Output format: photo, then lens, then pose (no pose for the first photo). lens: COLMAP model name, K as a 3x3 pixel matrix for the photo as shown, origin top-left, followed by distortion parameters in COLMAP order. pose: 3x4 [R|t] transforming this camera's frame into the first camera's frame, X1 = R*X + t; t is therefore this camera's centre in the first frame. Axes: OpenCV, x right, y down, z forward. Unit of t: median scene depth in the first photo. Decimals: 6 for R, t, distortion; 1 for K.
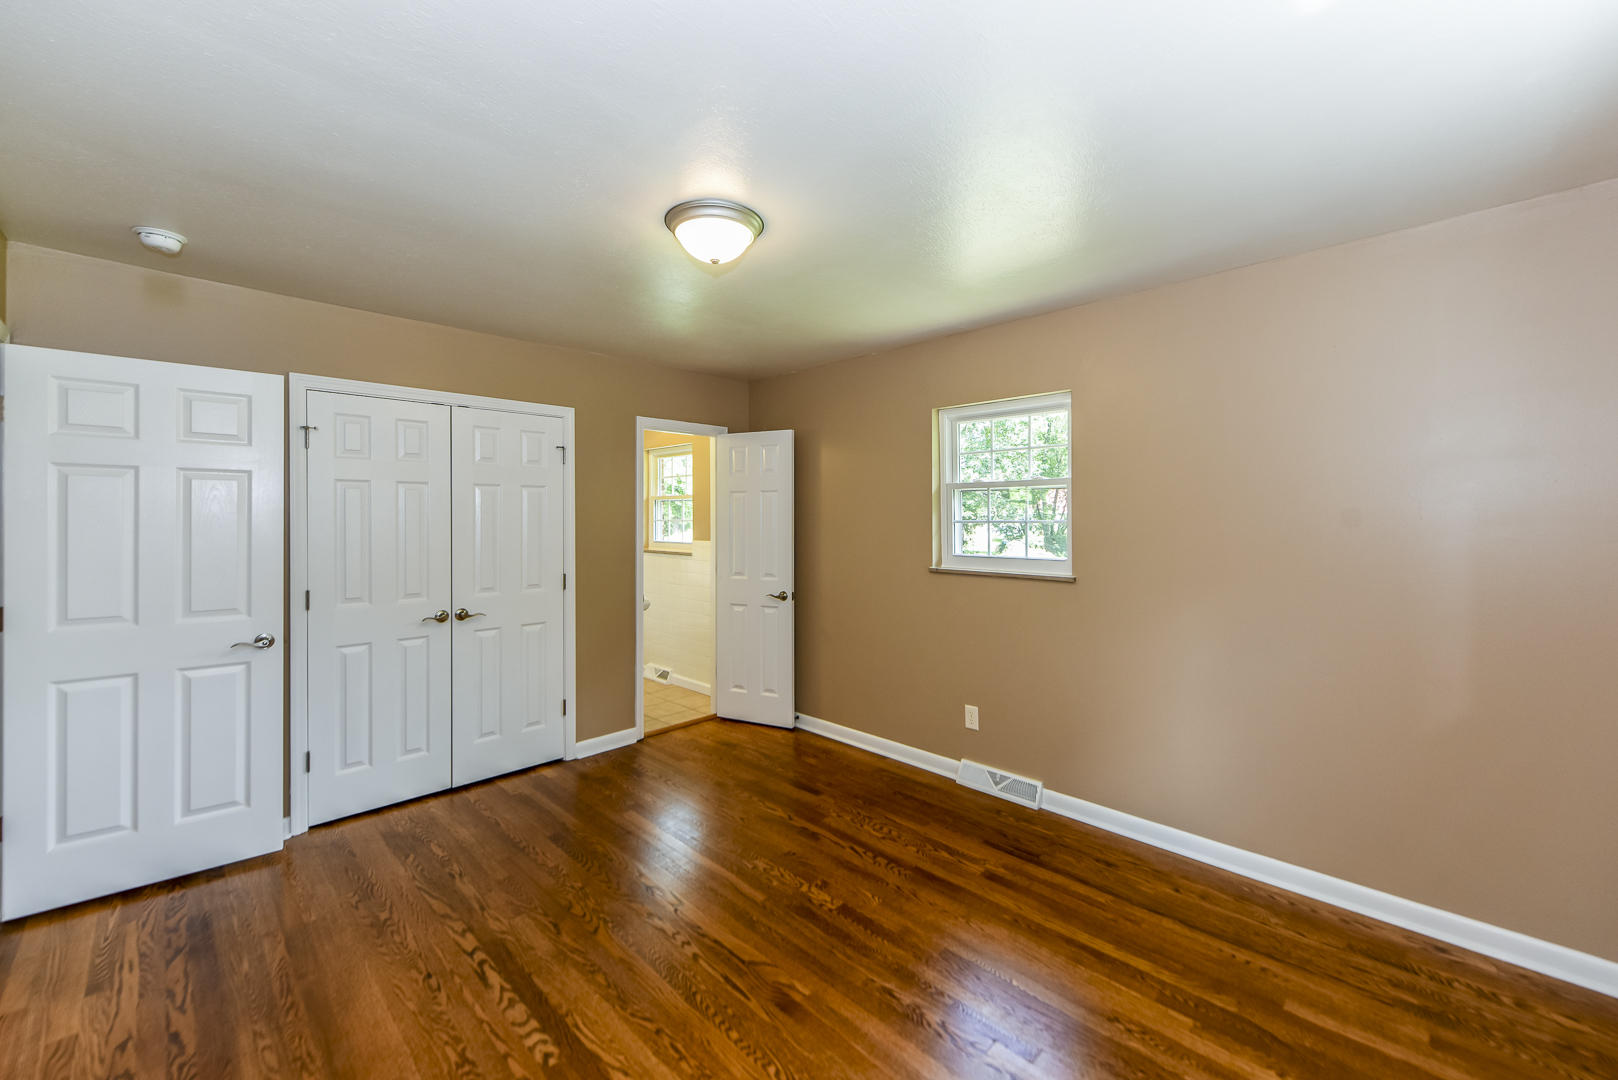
lens RADIAL K [[641.8, 0, 808.7], [0, 641.8, 518.6], [0, 0, 1]] dist [-0.000420, -0.000280]
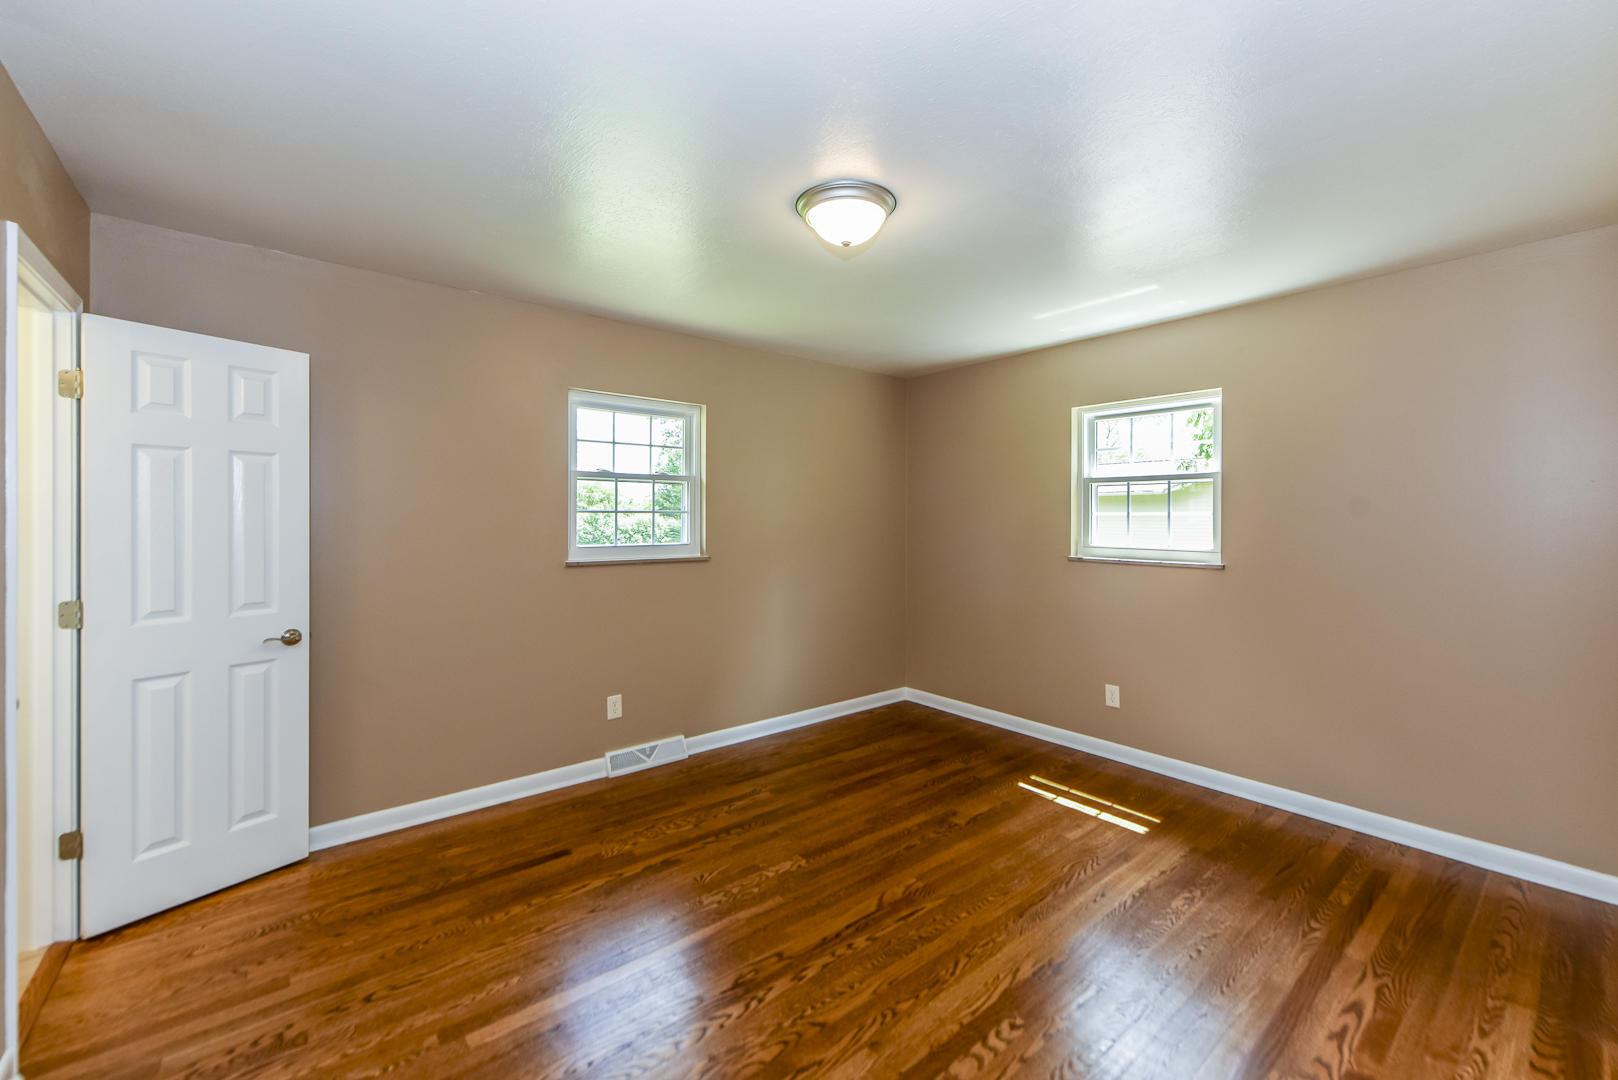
lens RADIAL K [[641.8, 0, 808.7], [0, 641.8, 518.6], [0, 0, 1]] dist [-0.000420, -0.000280]
pose [[0.112222, -0.000799, 0.993683, -0.959833], [-0.000599, 0.999999, 0.000872, 0.020117], [-0.993683, -0.000693, 0.112221, 0.798054]]
